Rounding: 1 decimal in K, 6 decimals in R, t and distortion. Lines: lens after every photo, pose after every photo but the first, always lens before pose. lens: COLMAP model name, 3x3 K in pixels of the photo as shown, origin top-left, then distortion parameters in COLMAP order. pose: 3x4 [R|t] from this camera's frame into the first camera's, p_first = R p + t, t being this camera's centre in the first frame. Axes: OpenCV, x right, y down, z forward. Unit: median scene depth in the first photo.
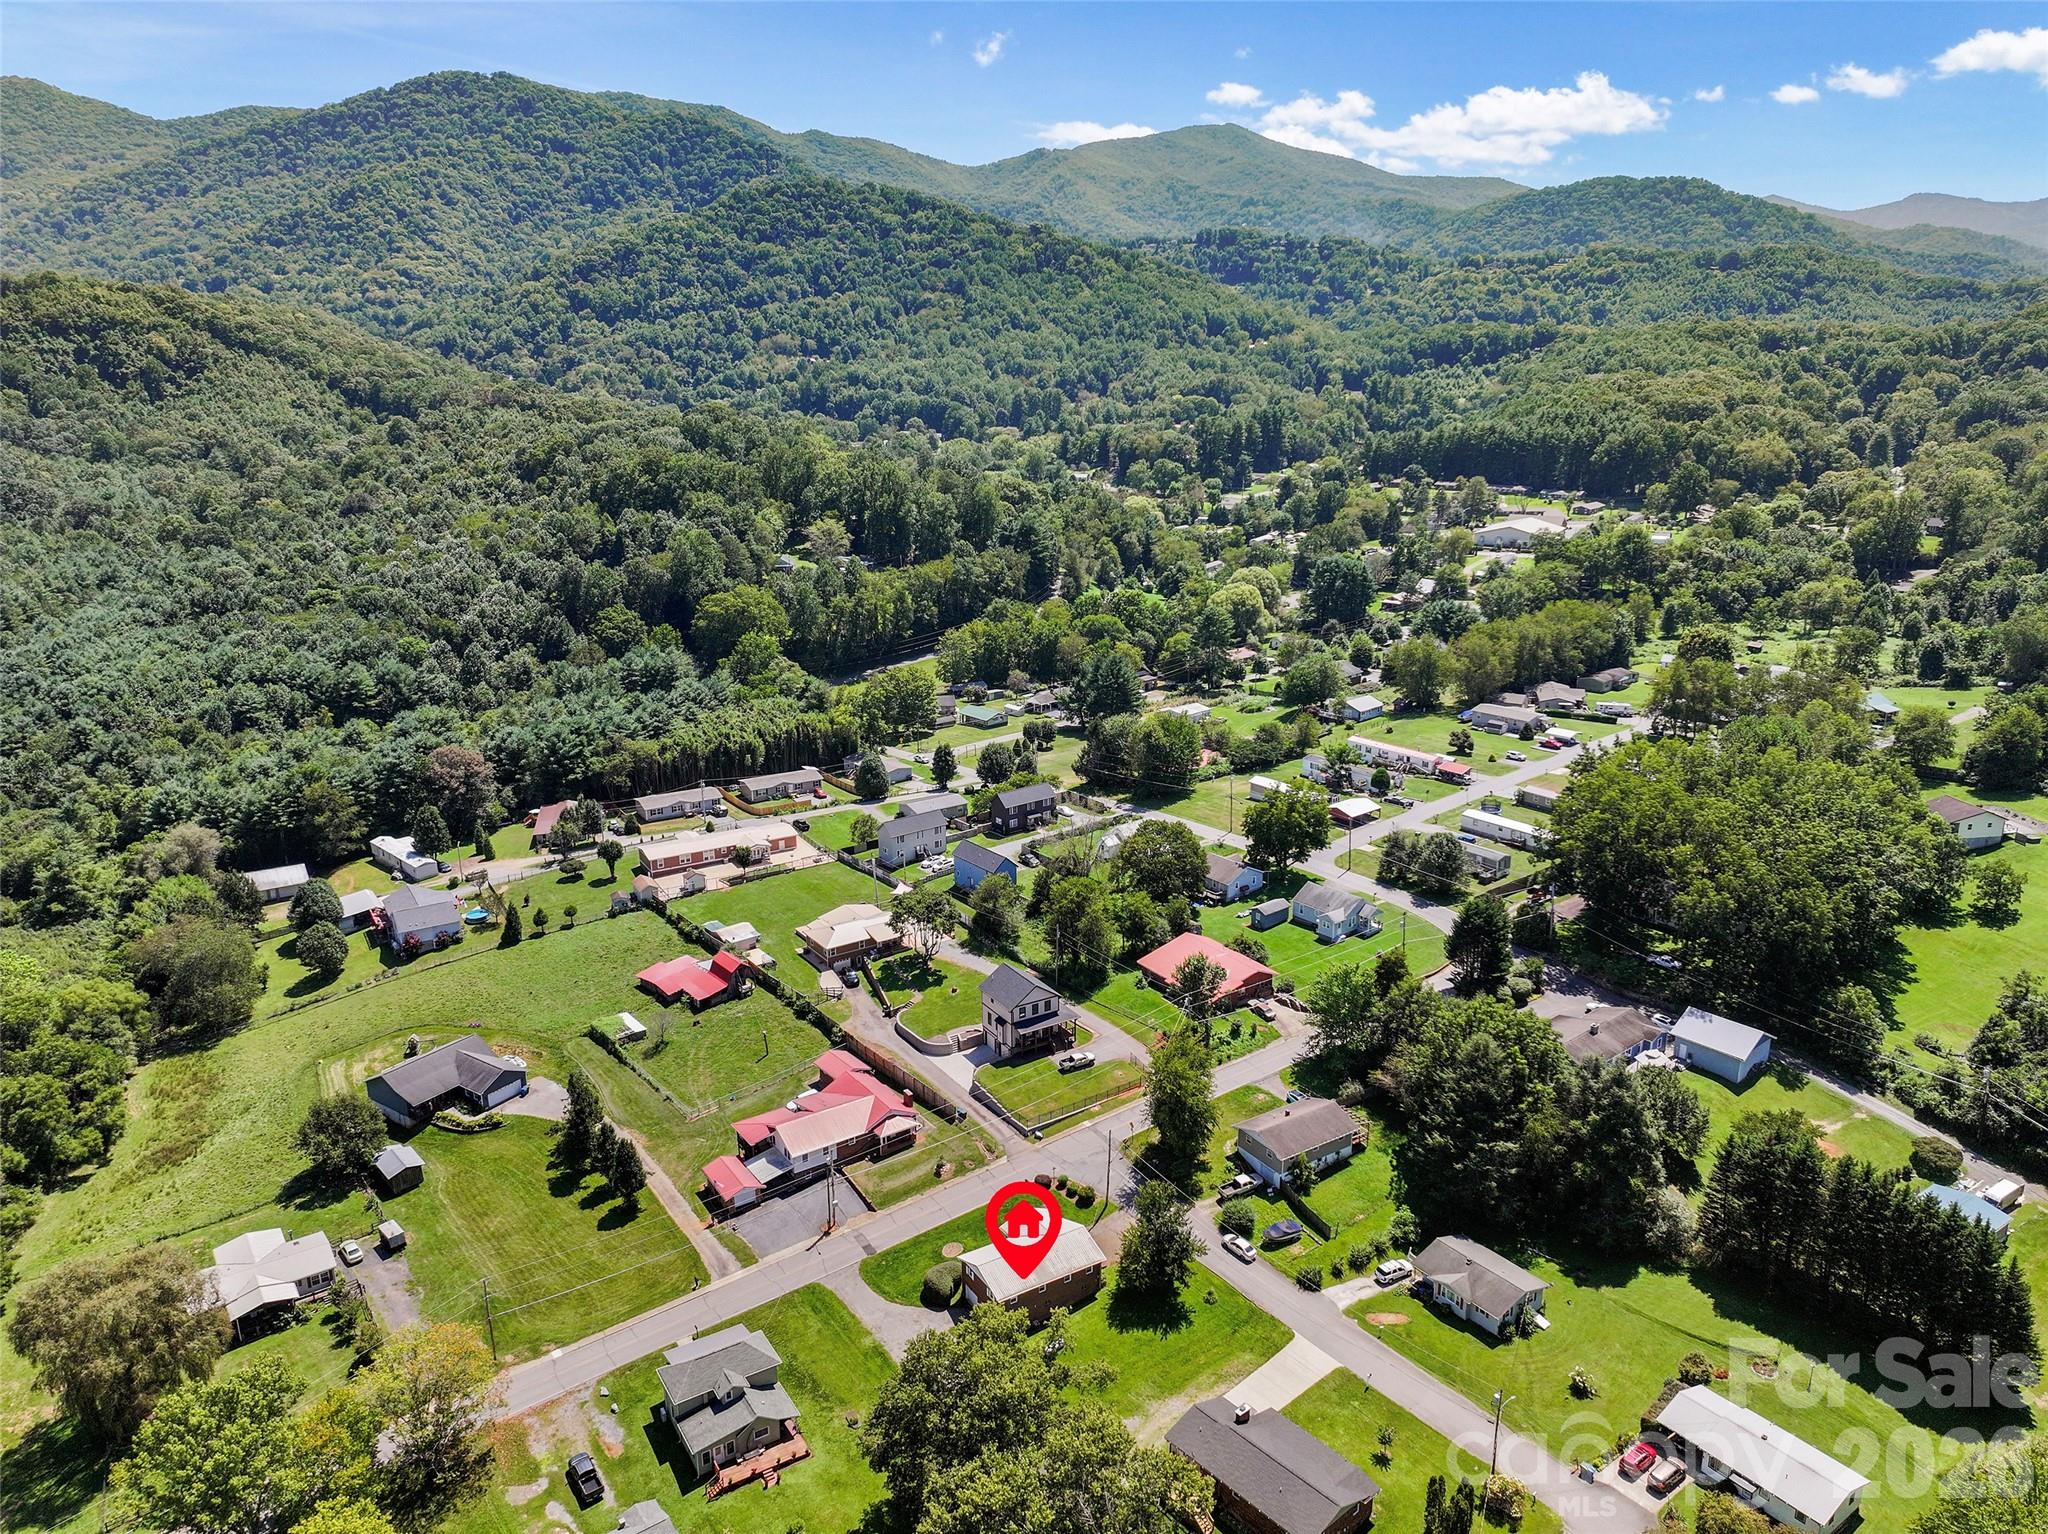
lens RADIAL K [[1434.8, 0, 1033.3], [0, 1434.8, 765.8], [0, 0, 1]] dist [0.003251, 0.012661]
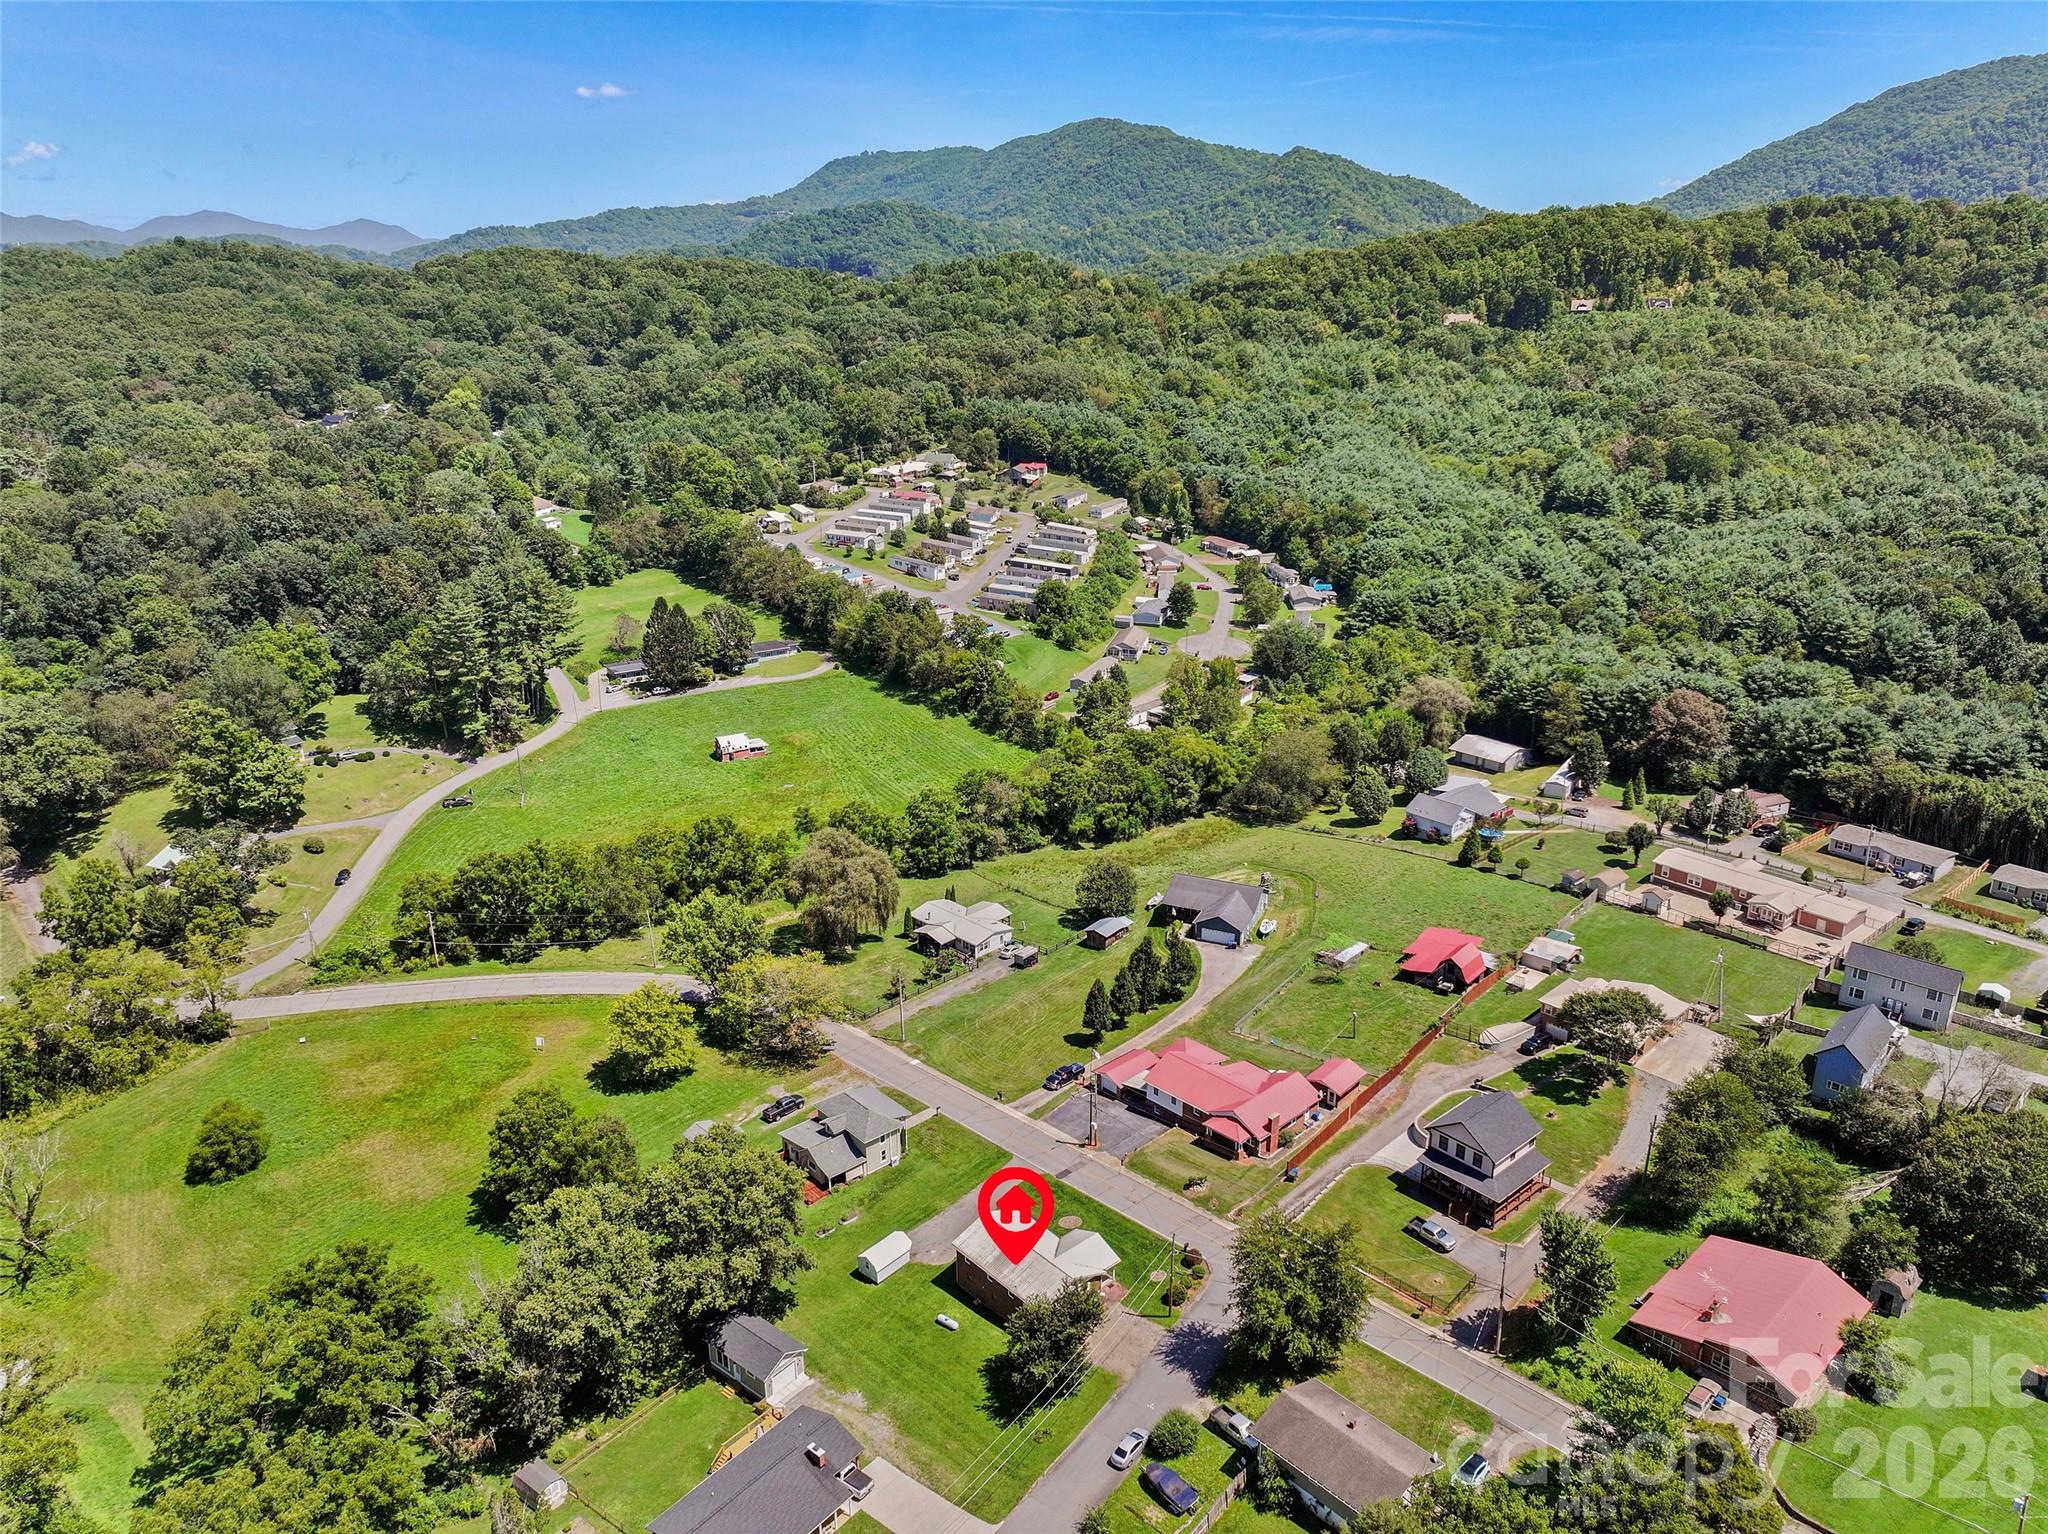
lens RADIAL K [[1434.8, 0, 1033.3], [0, 1434.8, 765.8], [0, 0, 1]] dist [0.003251, 0.012661]
pose [[0.163468, 0.330054, -0.929700, 0.499839], [-0.273441, 0.920613, 0.278750, -0.138162], [0.947897, 0.208652, 0.240741, 0.471904]]
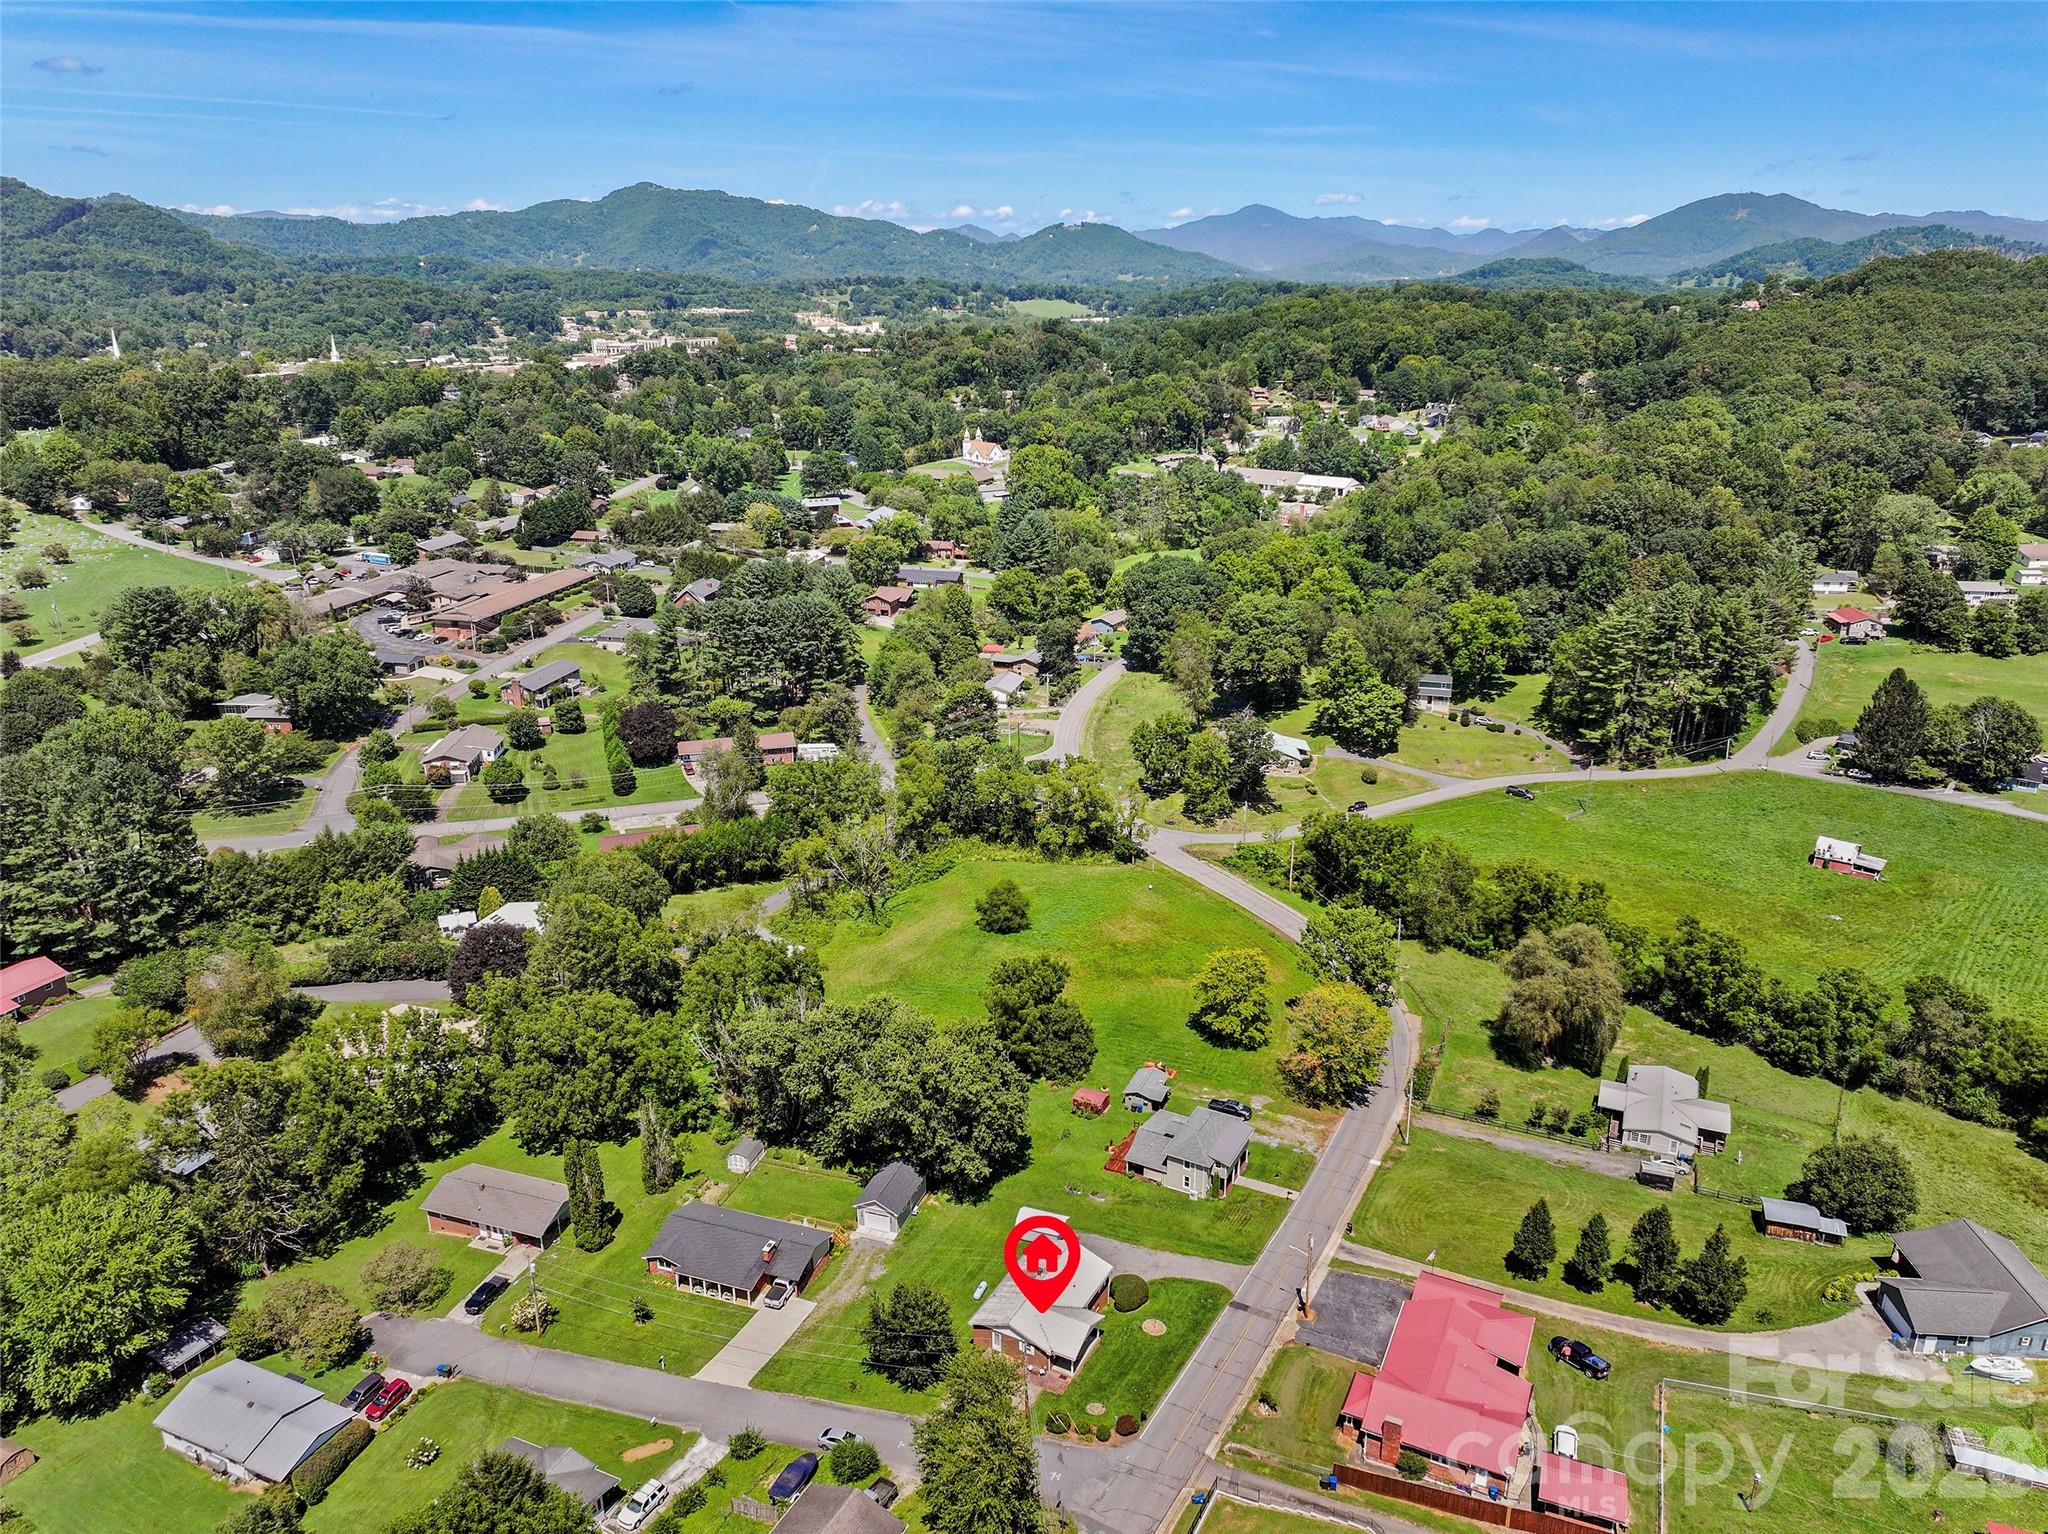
lens RADIAL K [[1434.8, 0, 1033.3], [0, 1434.8, 765.8], [0, 0, 1]] dist [0.003251, 0.012661]
pose [[-0.867452, 0.167226, -0.468575, 0.245556], [-0.137535, 0.824517, 0.548868, -0.280098], [0.478133, 0.540562, -0.692230, 0.952471]]
